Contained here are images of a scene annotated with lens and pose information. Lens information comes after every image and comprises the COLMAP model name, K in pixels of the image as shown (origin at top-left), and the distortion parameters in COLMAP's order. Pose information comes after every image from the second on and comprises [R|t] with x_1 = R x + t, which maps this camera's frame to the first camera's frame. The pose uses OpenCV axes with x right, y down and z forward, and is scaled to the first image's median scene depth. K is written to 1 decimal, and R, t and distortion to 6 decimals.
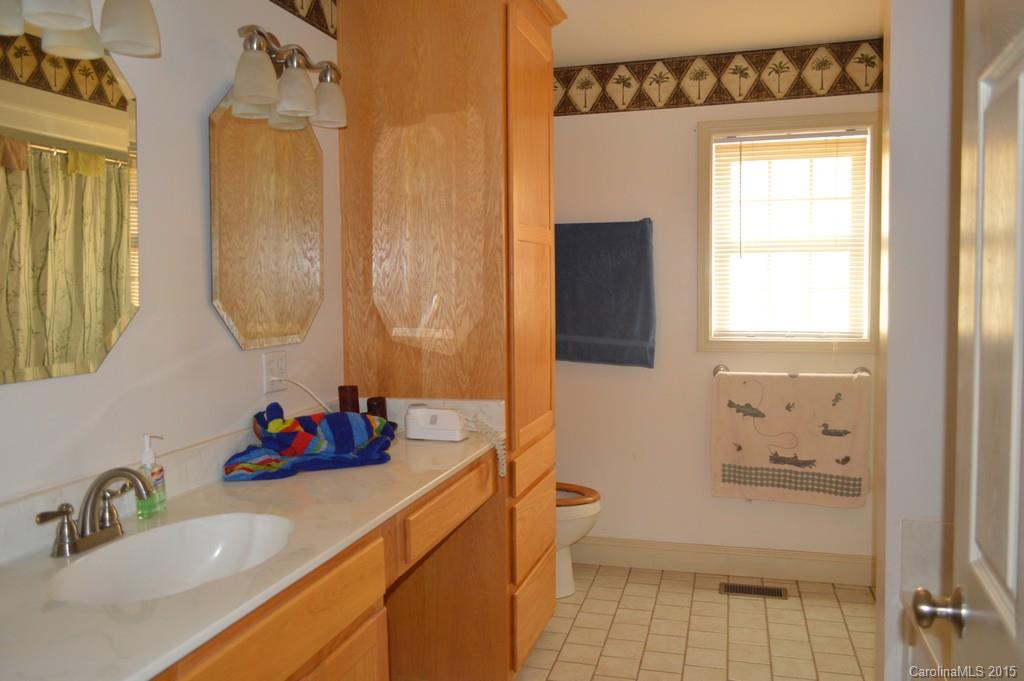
lens RADIAL K [[802.2, 0, 512.4], [0, 802.2, 337.7], [0, 0, 1]] dist [-0.016817, 0.005667]
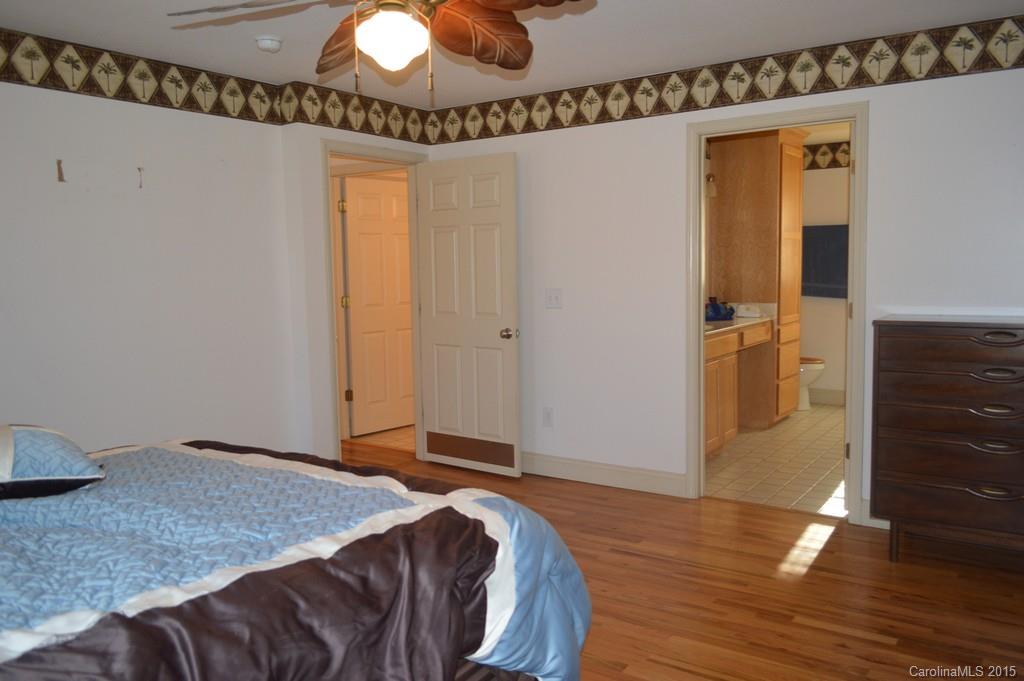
lens RADIAL K [[802.2, 0, 513.5], [0, 802.2, 343.1], [0, 0, 1]] dist [-0.016817, 0.005667]
pose [[0.947068, 0.026044, -0.319976, 0.015047], [-0.014442, 0.999151, 0.038578, 0.113794], [0.320709, -0.031915, 0.946640, -1.579425]]
